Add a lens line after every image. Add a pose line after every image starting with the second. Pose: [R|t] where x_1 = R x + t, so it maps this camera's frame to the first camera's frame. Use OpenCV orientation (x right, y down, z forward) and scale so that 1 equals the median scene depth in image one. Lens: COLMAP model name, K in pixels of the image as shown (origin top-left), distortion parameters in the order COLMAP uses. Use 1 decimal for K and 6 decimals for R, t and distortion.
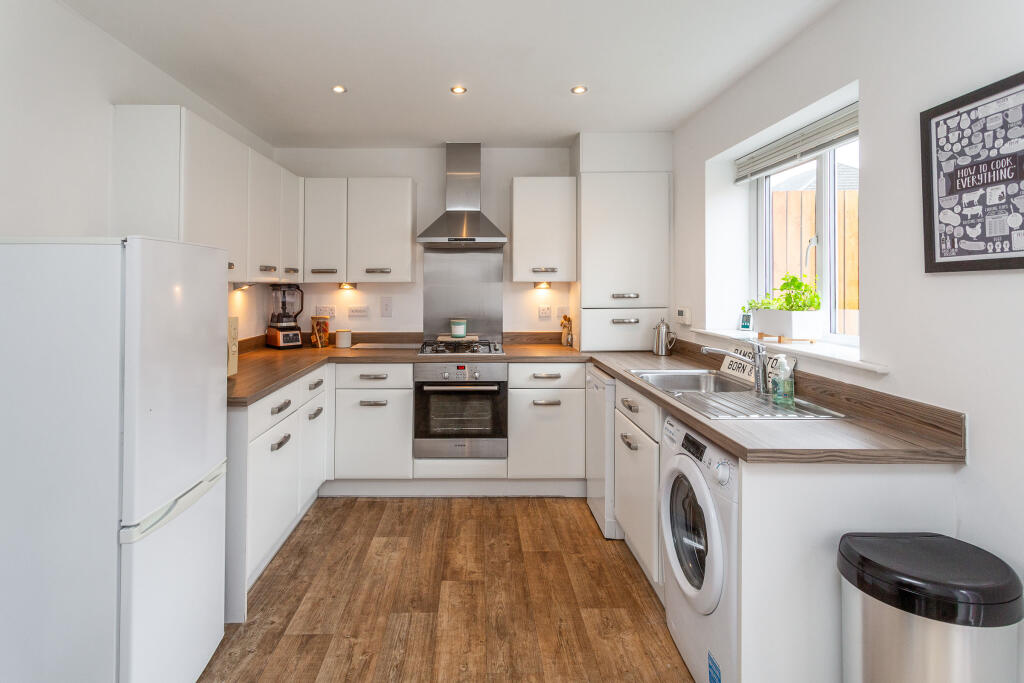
lens RADIAL K [[462.6, 0, 511.4], [0, 462.6, 284.0], [0, 0, 1]] dist [-0.001297, 0.000268]
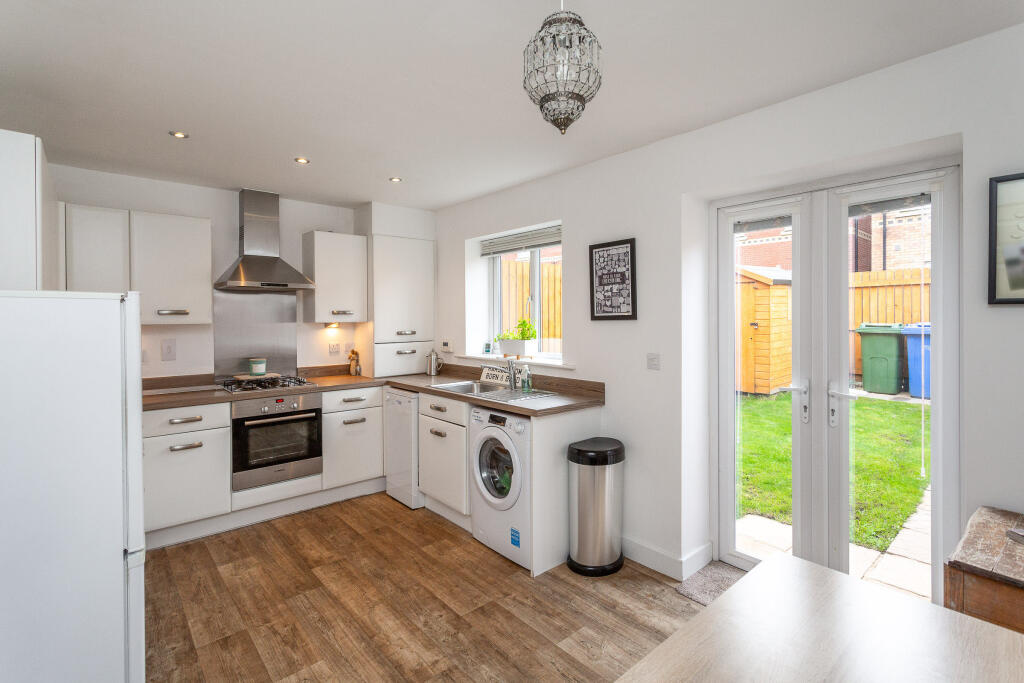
lens RADIAL K [[480.0, 0, 512.3], [0, 480.0, 322.6], [0, 0, 1]] dist [0.000465, 0.000209]
pose [[0.751298, -0.008045, 0.659914, -0.469966], [-0.000609, 0.999917, 0.012882, -0.023060], [-0.659963, -0.010080, 0.751231, -0.242844]]
